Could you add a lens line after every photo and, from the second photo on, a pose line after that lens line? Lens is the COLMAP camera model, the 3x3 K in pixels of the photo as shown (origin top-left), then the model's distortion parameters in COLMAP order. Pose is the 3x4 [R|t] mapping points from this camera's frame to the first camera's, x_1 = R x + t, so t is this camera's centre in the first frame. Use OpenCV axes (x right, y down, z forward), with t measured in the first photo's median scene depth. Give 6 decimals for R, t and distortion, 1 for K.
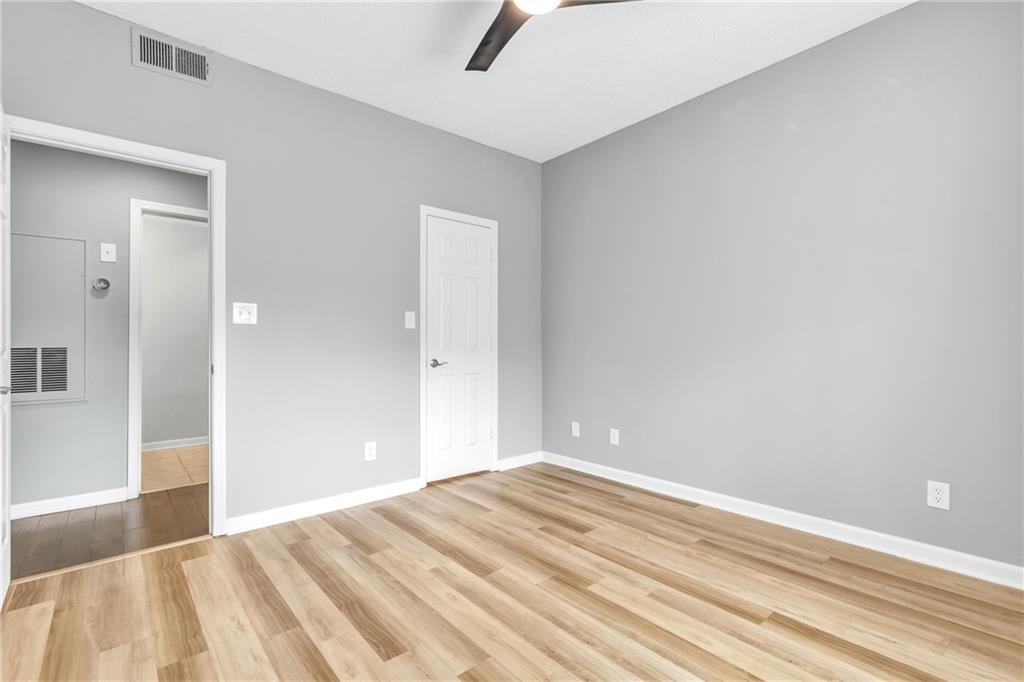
lens RADIAL K [[460.8, 0, 512.9], [0, 460.8, 341.8], [0, 0, 1]] dist [0.001406, 0.000031]
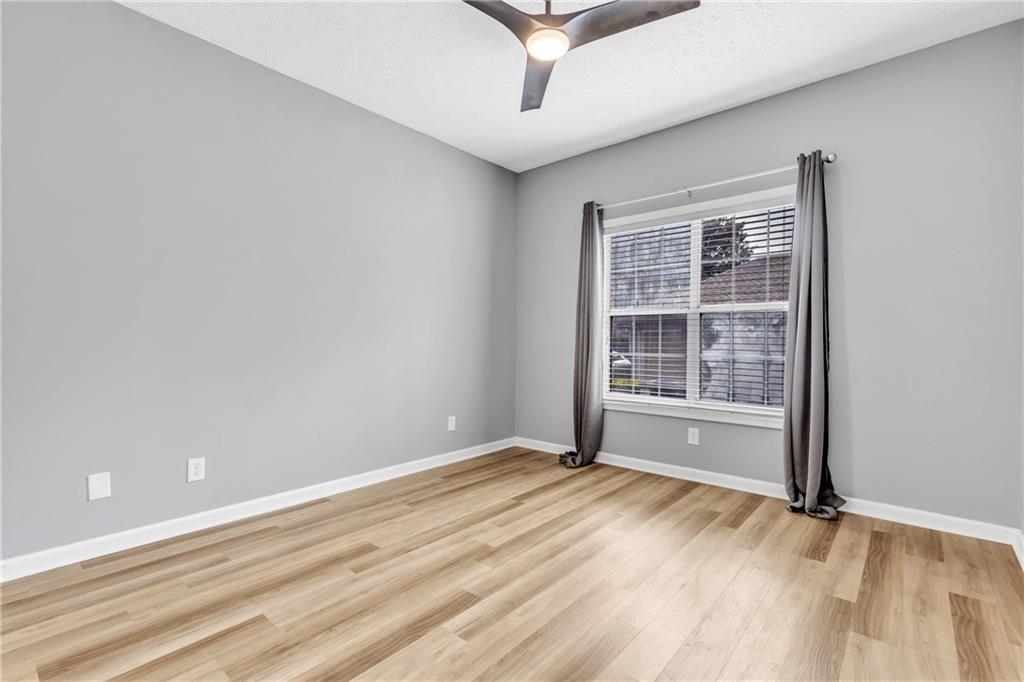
lens RADIAL K [[460.8, 0, 513.5], [0, 460.8, 342.5], [0, 0, 1]] dist [0.001406, 0.000031]
pose [[-0.143104, -0.000518, 0.989707, -0.871722], [-0.008915, 0.999960, -0.000766, 0.008513], [-0.989667, -0.008933, -0.143103, 0.965051]]
